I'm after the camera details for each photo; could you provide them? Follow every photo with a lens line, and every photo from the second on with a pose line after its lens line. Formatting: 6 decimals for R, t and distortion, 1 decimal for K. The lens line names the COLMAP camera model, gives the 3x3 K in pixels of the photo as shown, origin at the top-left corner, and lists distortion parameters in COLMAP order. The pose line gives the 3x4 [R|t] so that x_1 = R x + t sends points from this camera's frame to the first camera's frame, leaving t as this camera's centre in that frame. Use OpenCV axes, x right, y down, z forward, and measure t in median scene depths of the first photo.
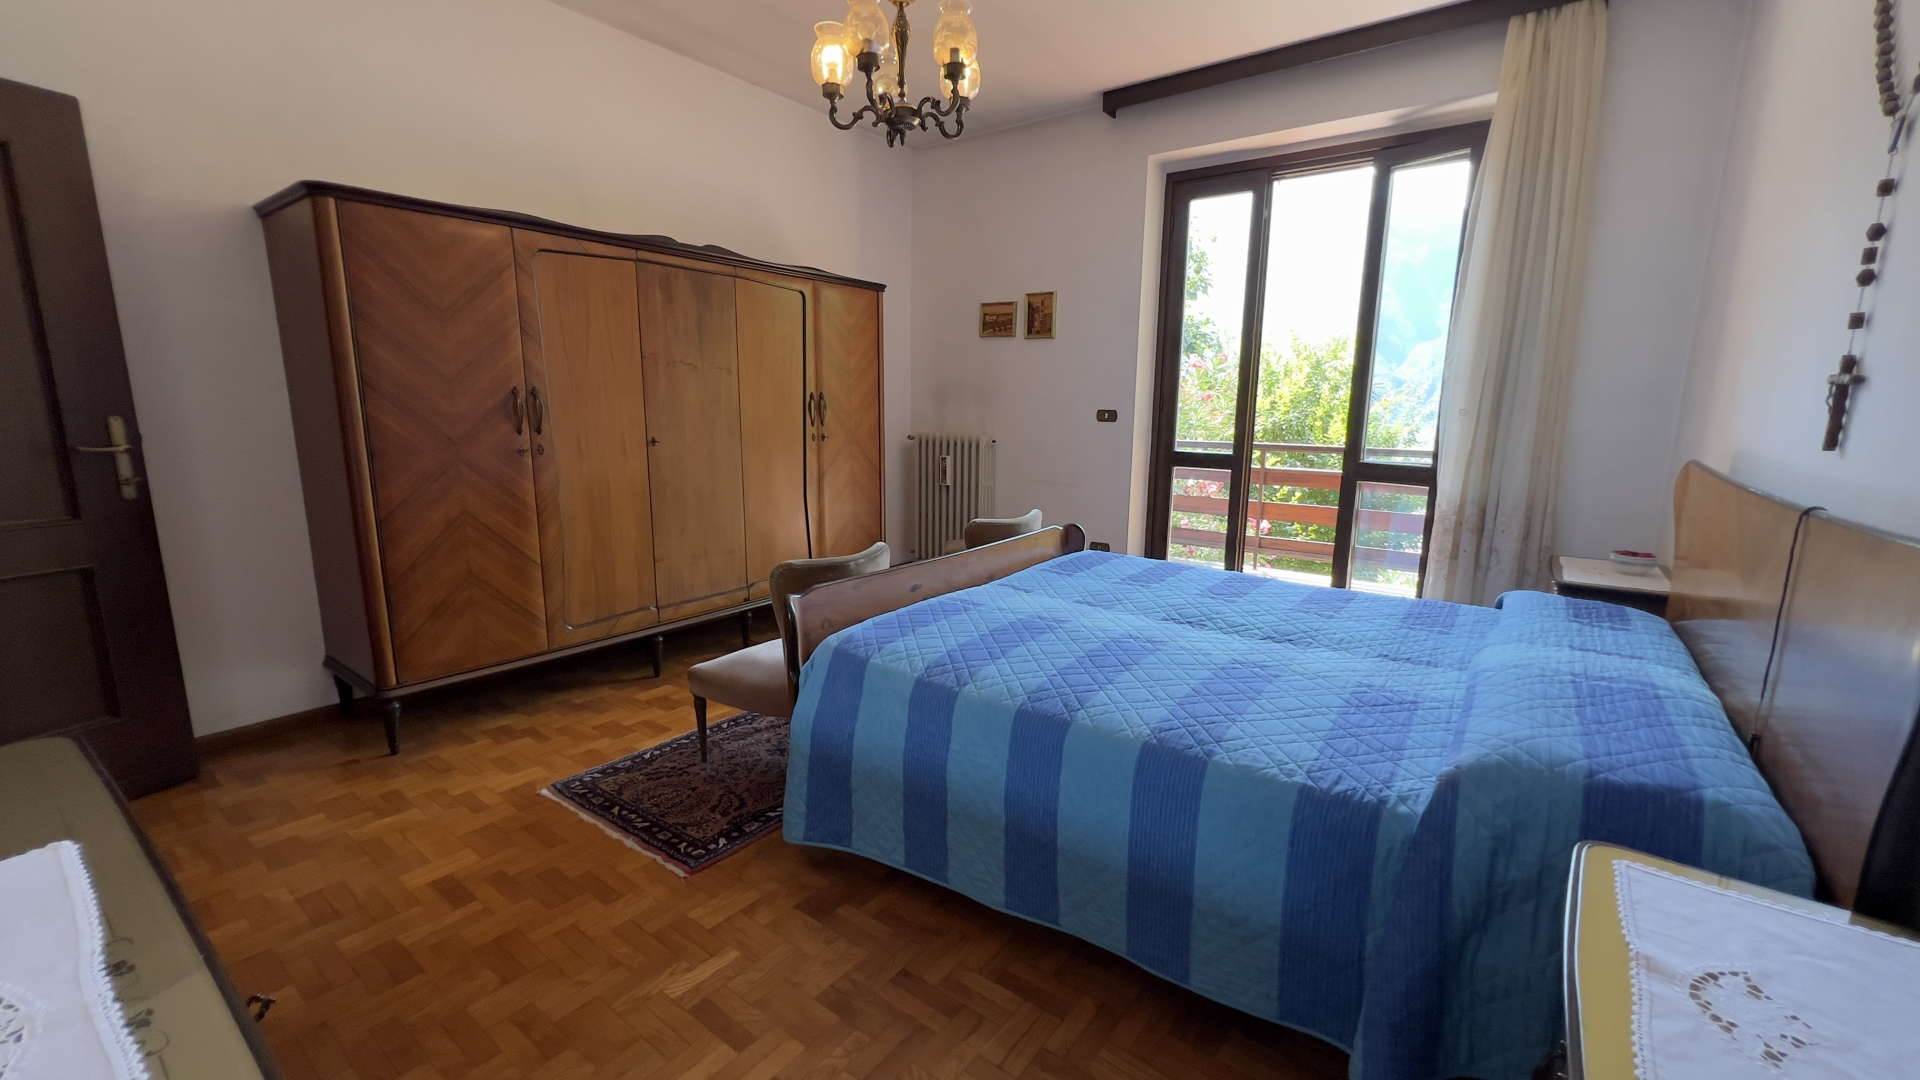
lens RADIAL K [[767.6, 0, 963.3], [0, 767.6, 539.7], [0, 0, 1]] dist [-0.002228, 0.000638]
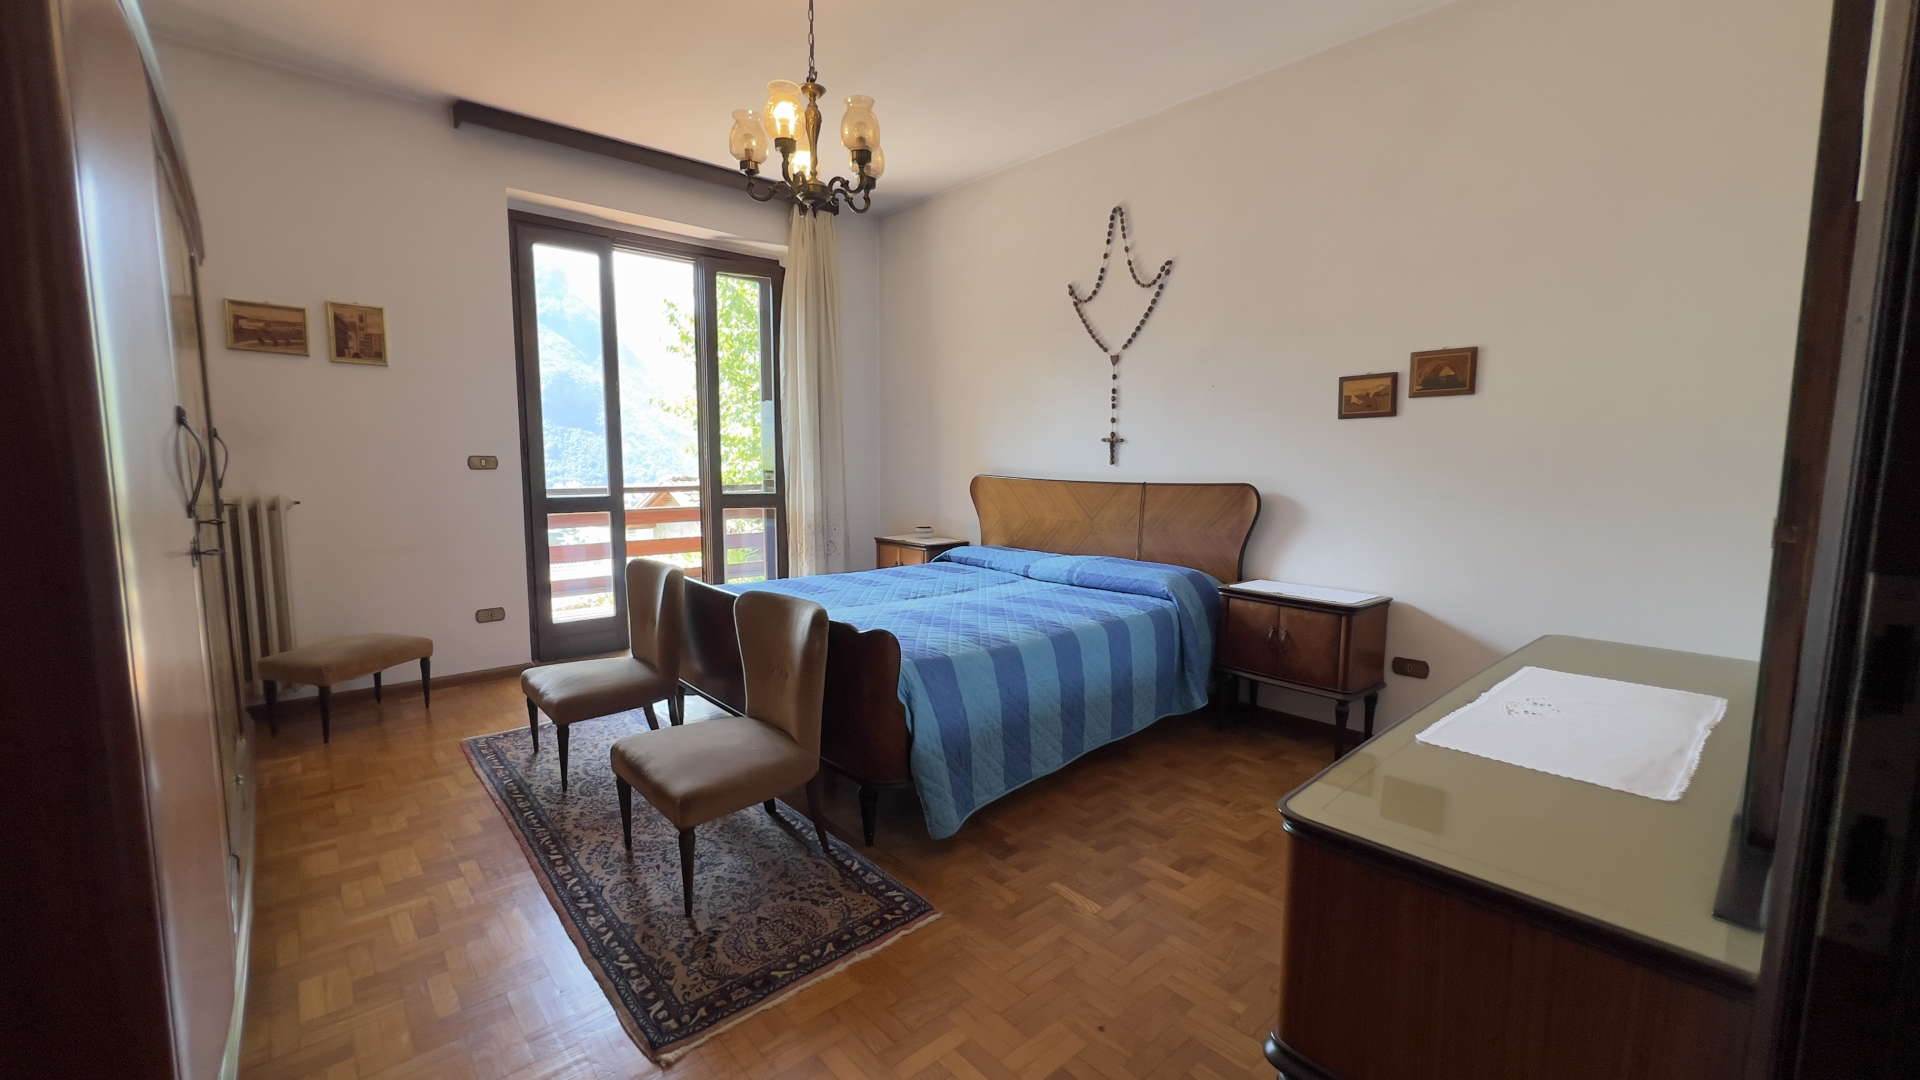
lens RADIAL K [[767.6, 0, 962.4], [0, 767.6, 538.8], [0, 0, 1]] dist [-0.002228, 0.000638]
pose [[0.203563, -0.112742, 0.972549, -0.604345], [0.171816, 0.982046, 0.077880, -0.055358], [-0.963868, 0.151246, 0.219279, 0.321151]]
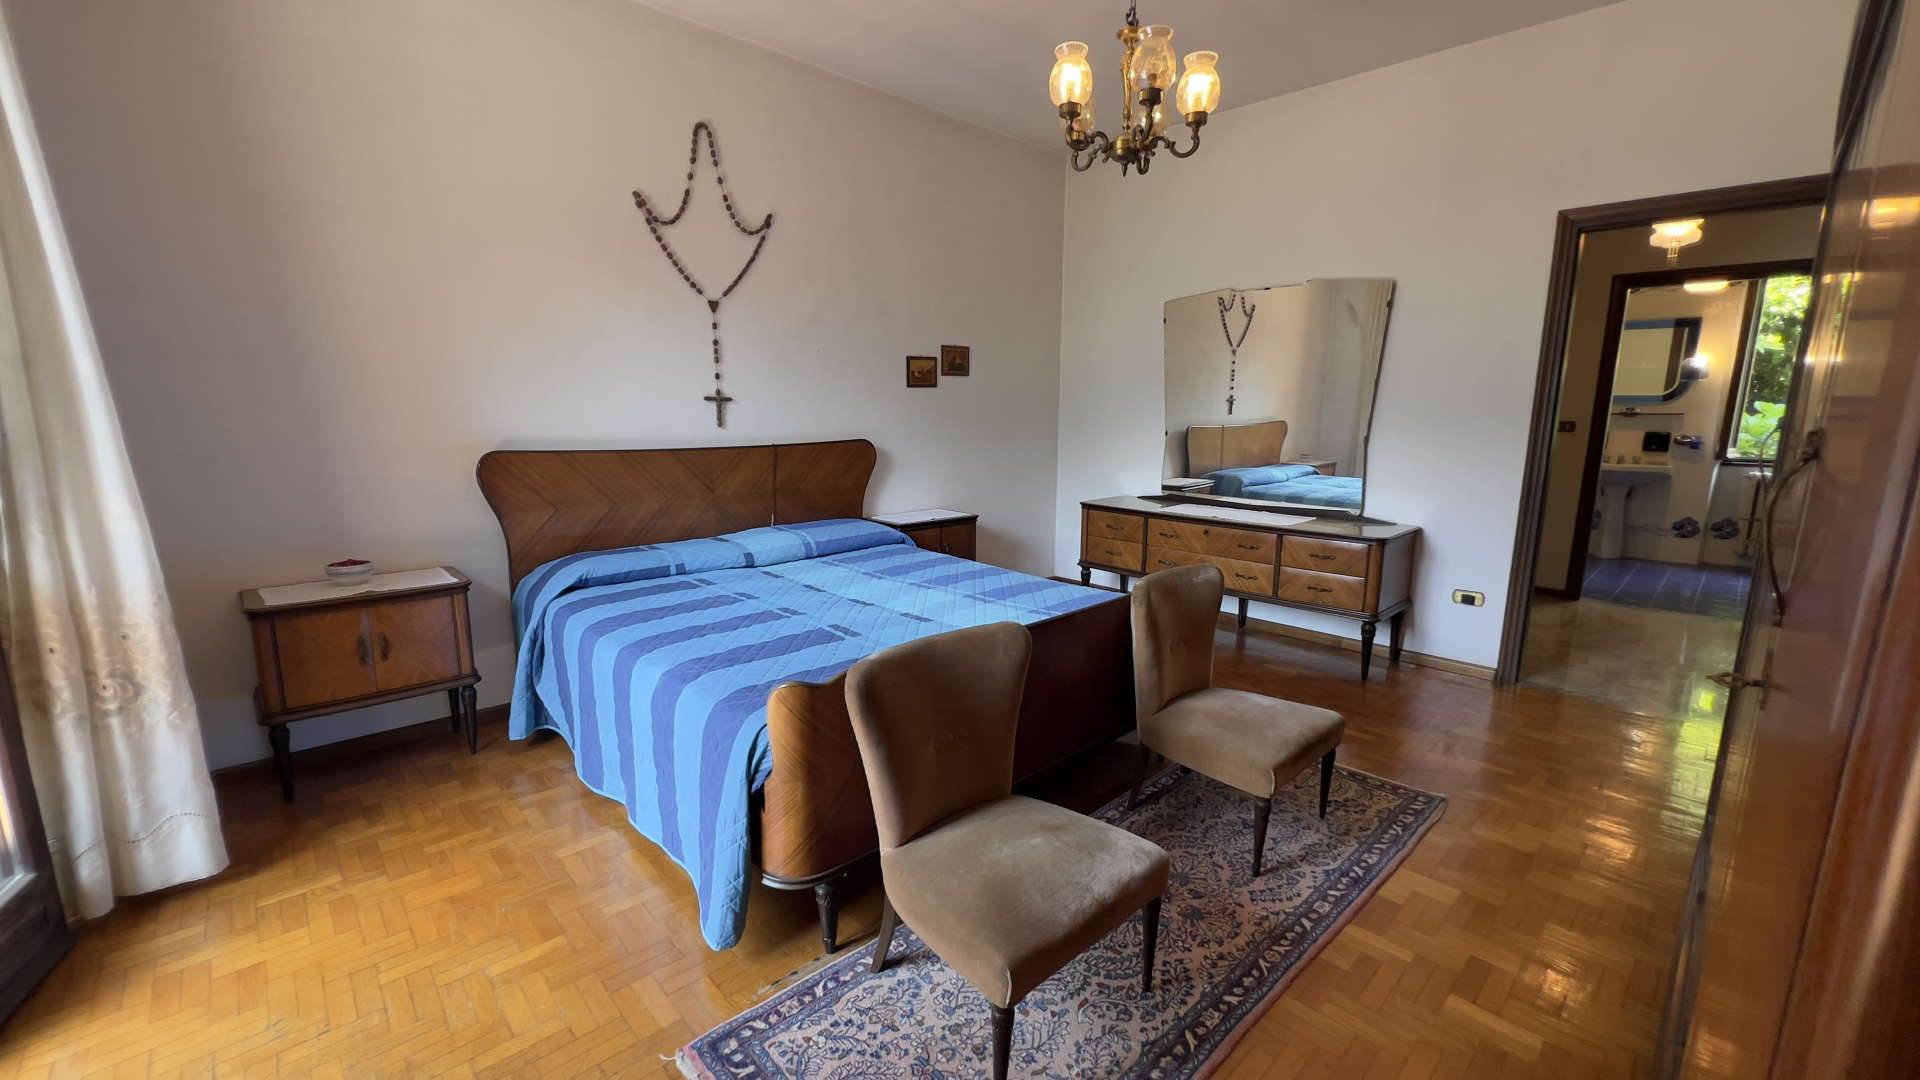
lens RADIAL K [[767.6, 0, 957.0], [0, 767.6, 541.6], [0, 0, 1]] dist [-0.002228, 0.000638]
pose [[-0.984311, -0.048580, 0.169625, -0.028890], [0.014512, 0.935803, 0.352223, -0.216549], [-0.175847, 0.349159, -0.920416, 1.119836]]
